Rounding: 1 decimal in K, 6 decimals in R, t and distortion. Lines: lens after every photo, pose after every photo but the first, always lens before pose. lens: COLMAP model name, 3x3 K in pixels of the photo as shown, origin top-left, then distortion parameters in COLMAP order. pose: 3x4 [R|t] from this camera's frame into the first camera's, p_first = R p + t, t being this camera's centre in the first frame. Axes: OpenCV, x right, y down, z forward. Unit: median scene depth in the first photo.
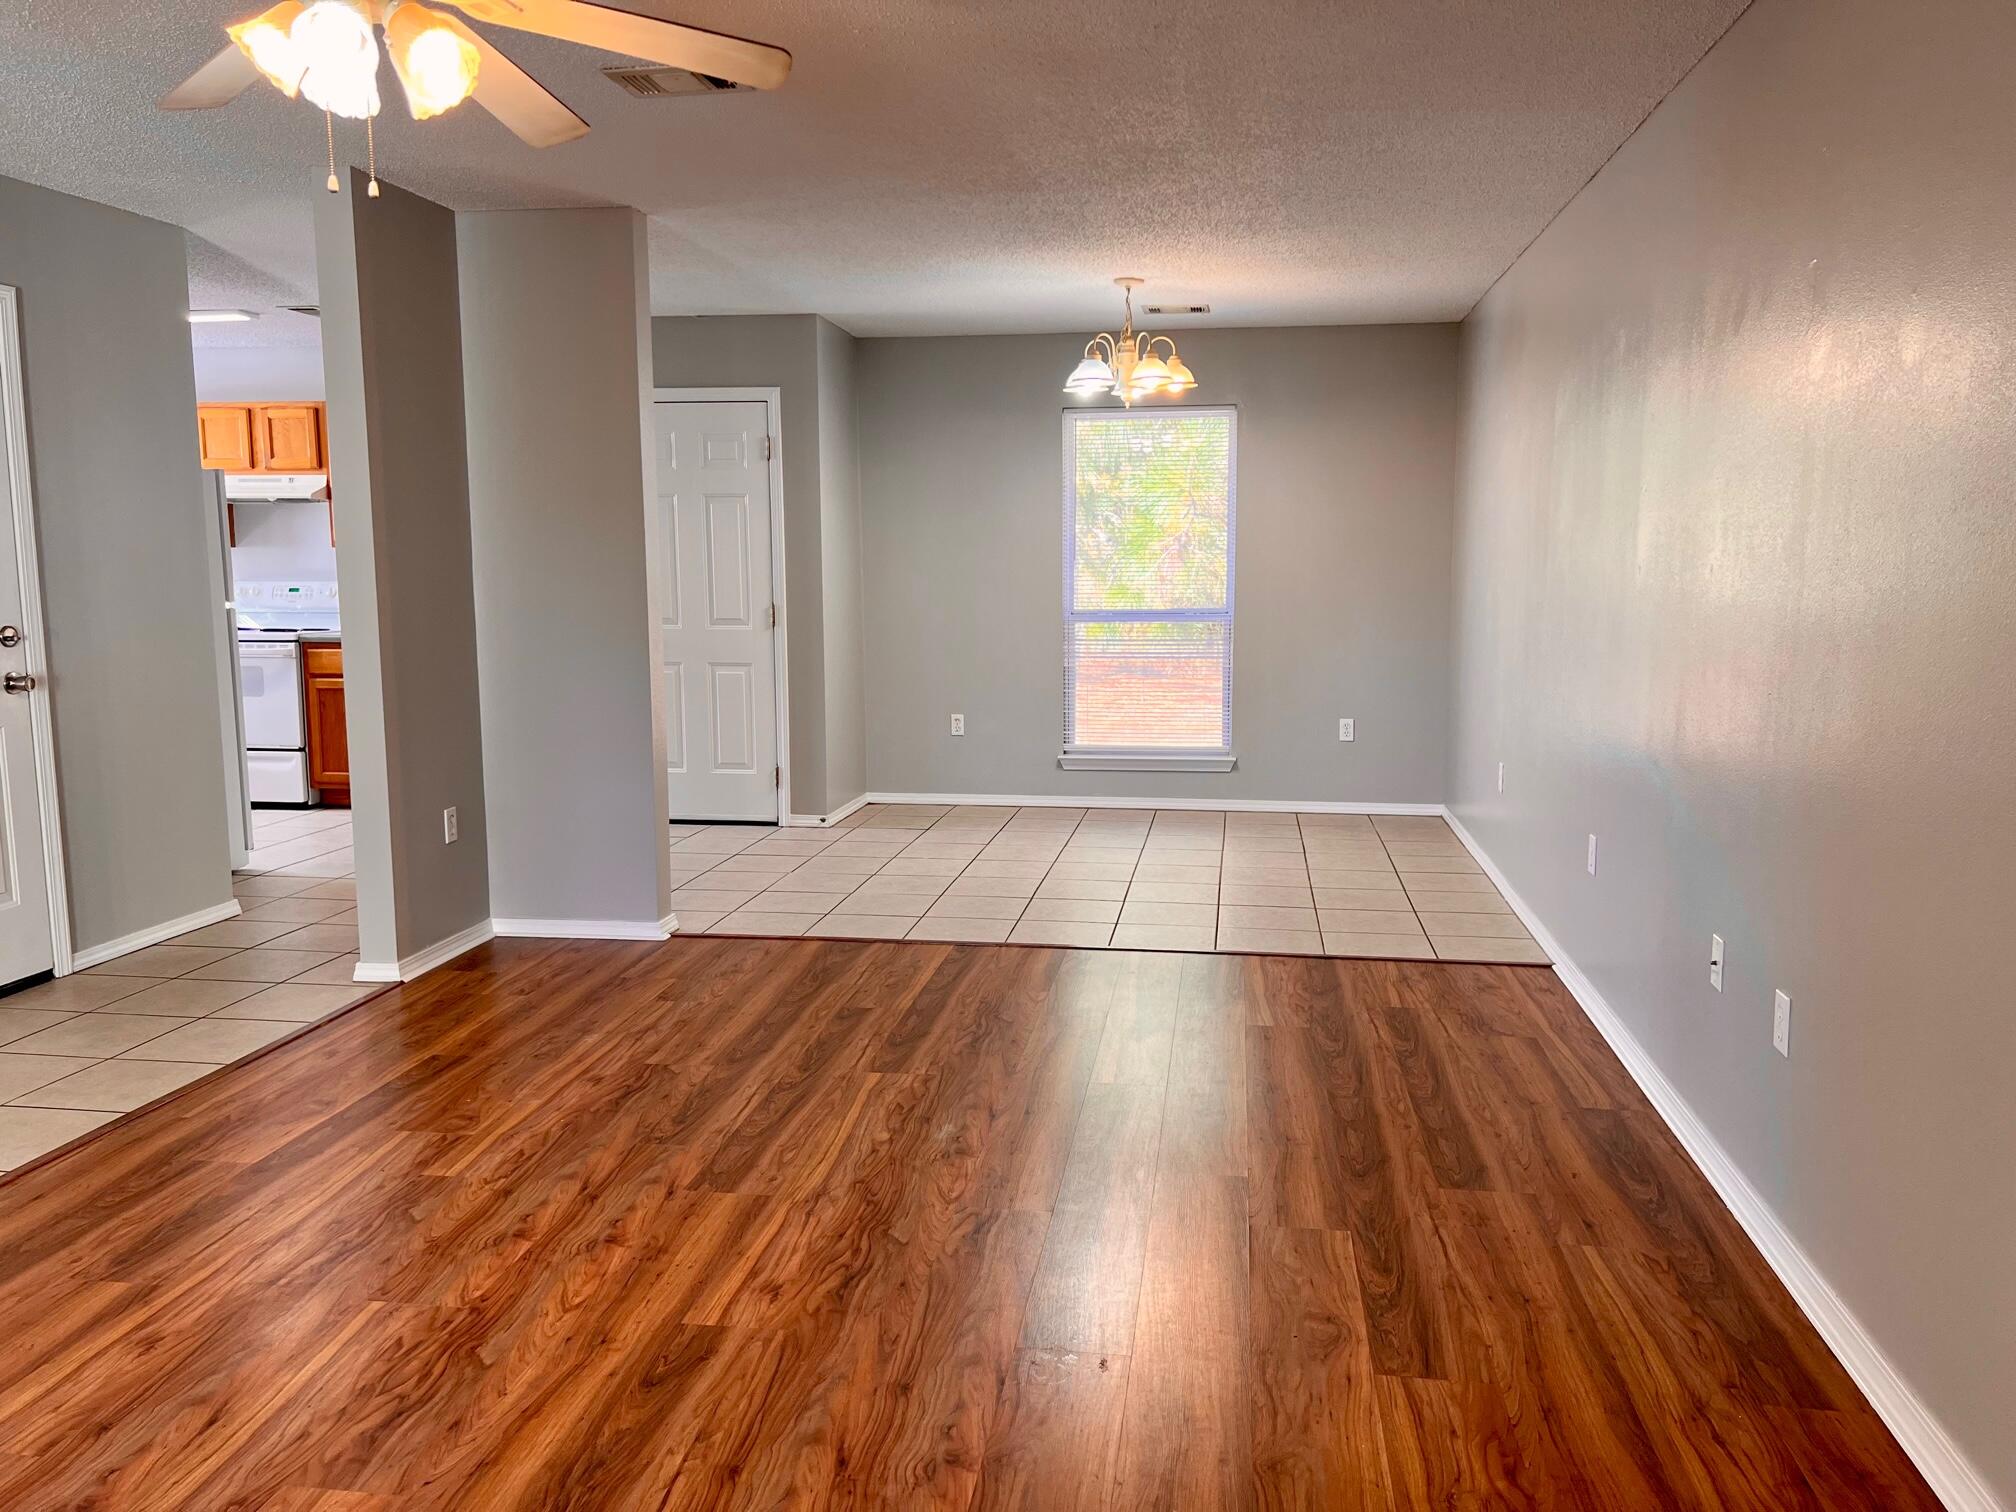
lens RADIAL K [[1529.1, 0, 1026.1], [0, 1529.1, 756.9], [0, 0, 1]] dist [0.046965, -0.055133]
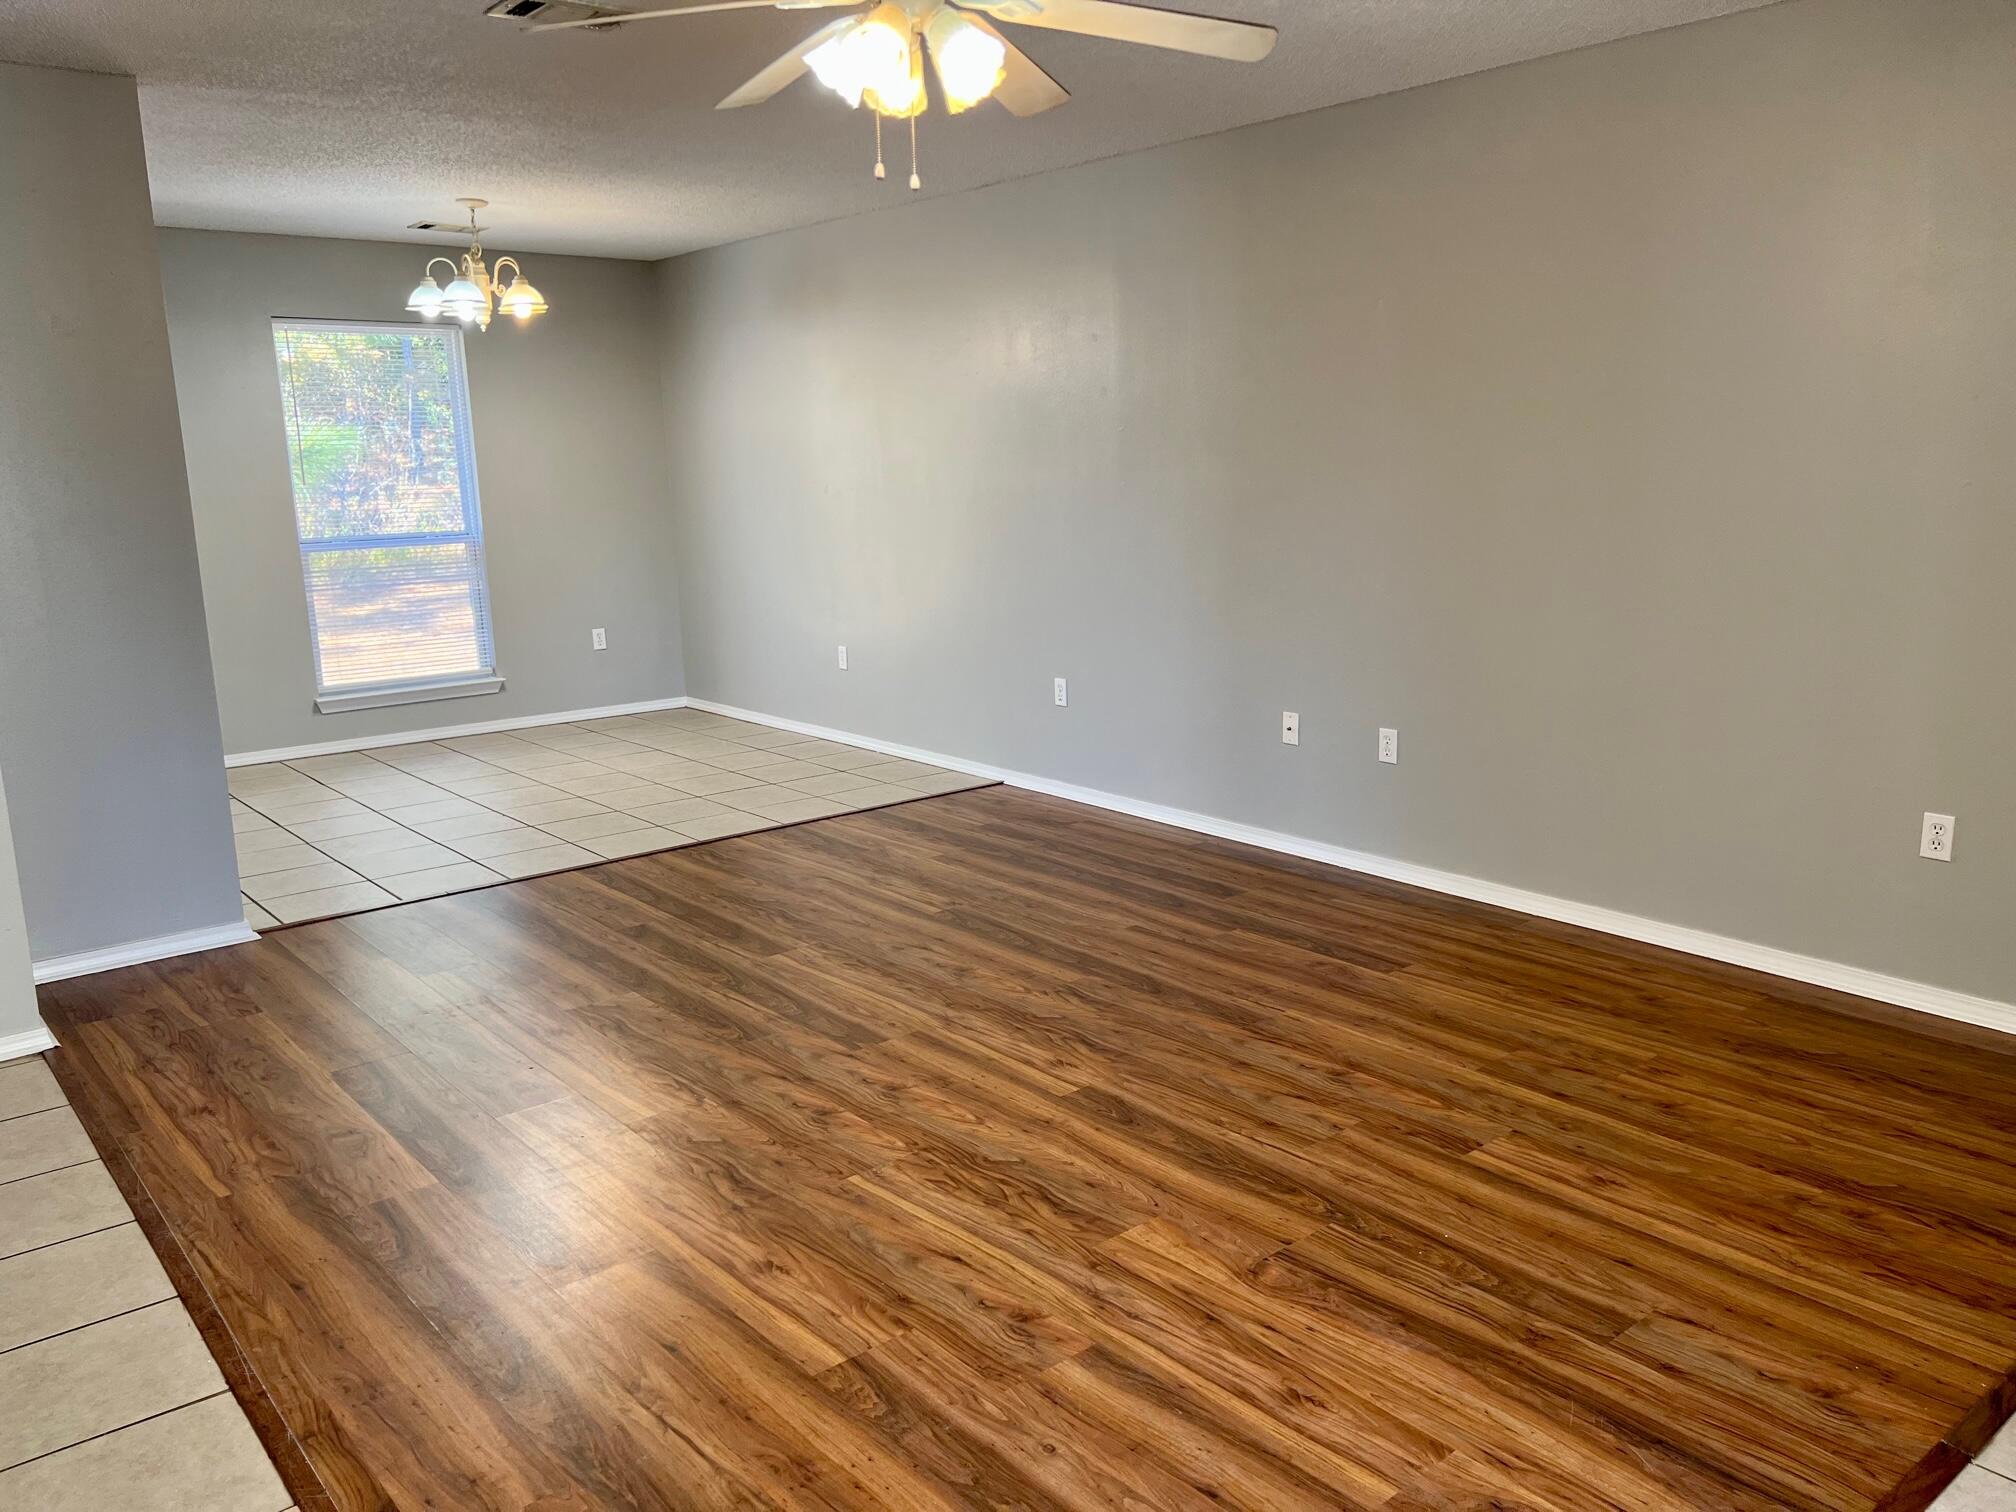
lens RADIAL K [[1542.9, 0, 1008.0], [0, 1542.9, 756.0], [0, 0, 1]] dist [0.113136, -0.199510]
pose [[0.667354, -0.161804, 0.726951, -0.892810], [0.121293, 0.986695, 0.108268, -0.044420], [-0.734797, 0.015921, 0.678100, 0.118831]]
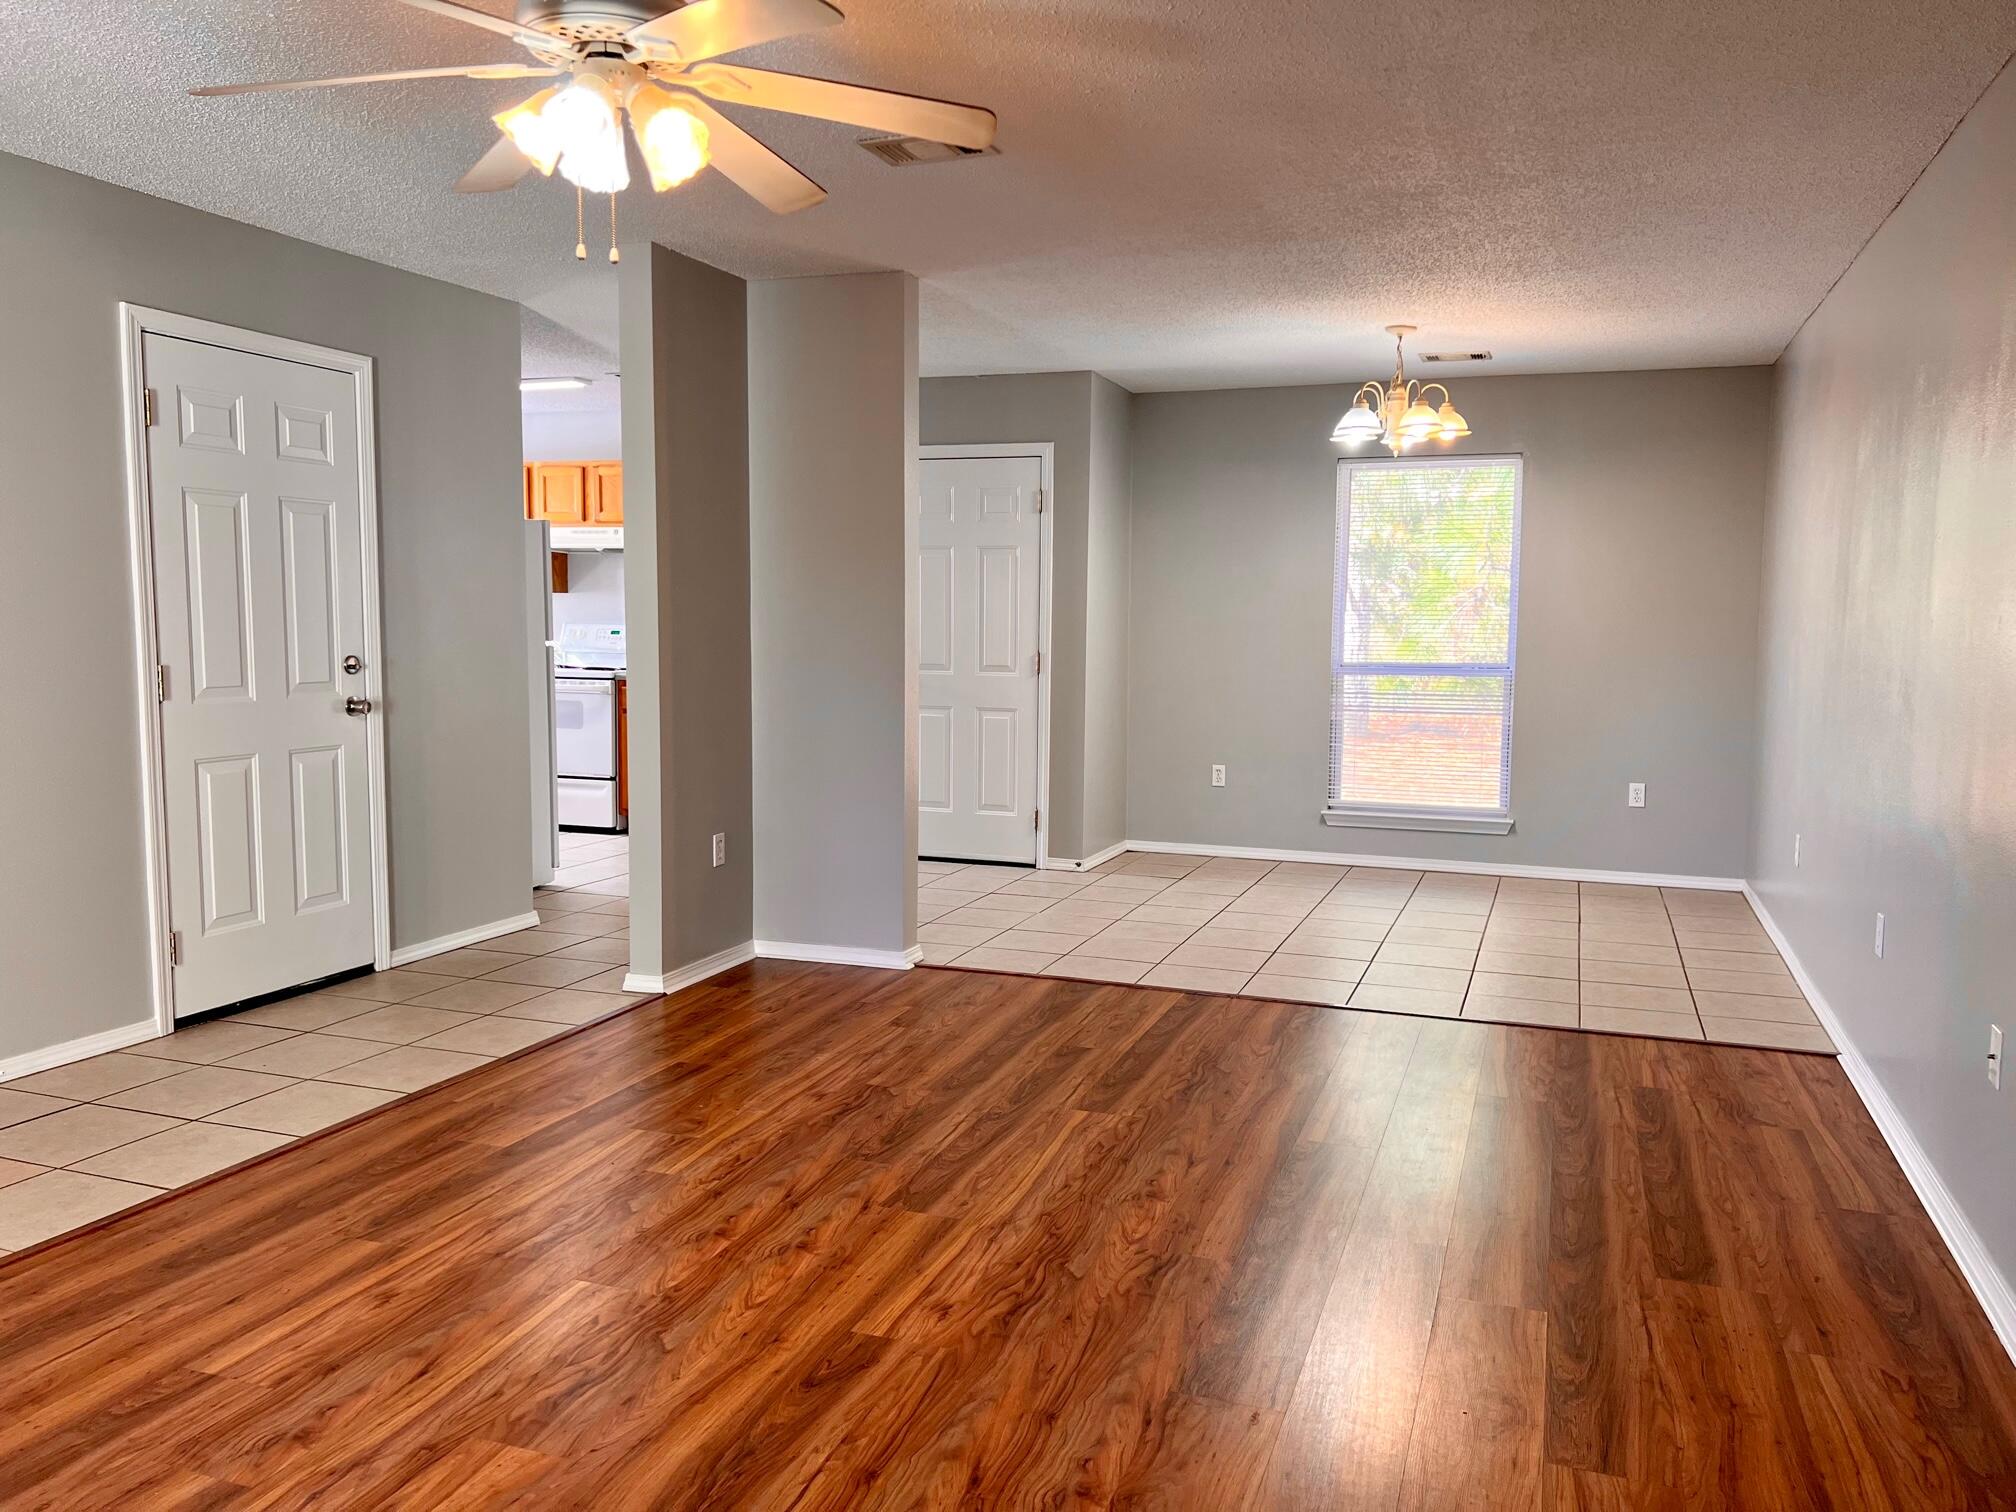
lens RADIAL K [[1529.1, 0, 1026.1], [0, 1529.1, 756.9], [0, 0, 1]] dist [0.046965, -0.055133]
pose [[0.979497, 0.030974, -0.199064, 0.065853], [-0.038353, 0.998709, -0.033316, 0.010444], [0.197775, 0.040267, 0.979420, -0.001726]]
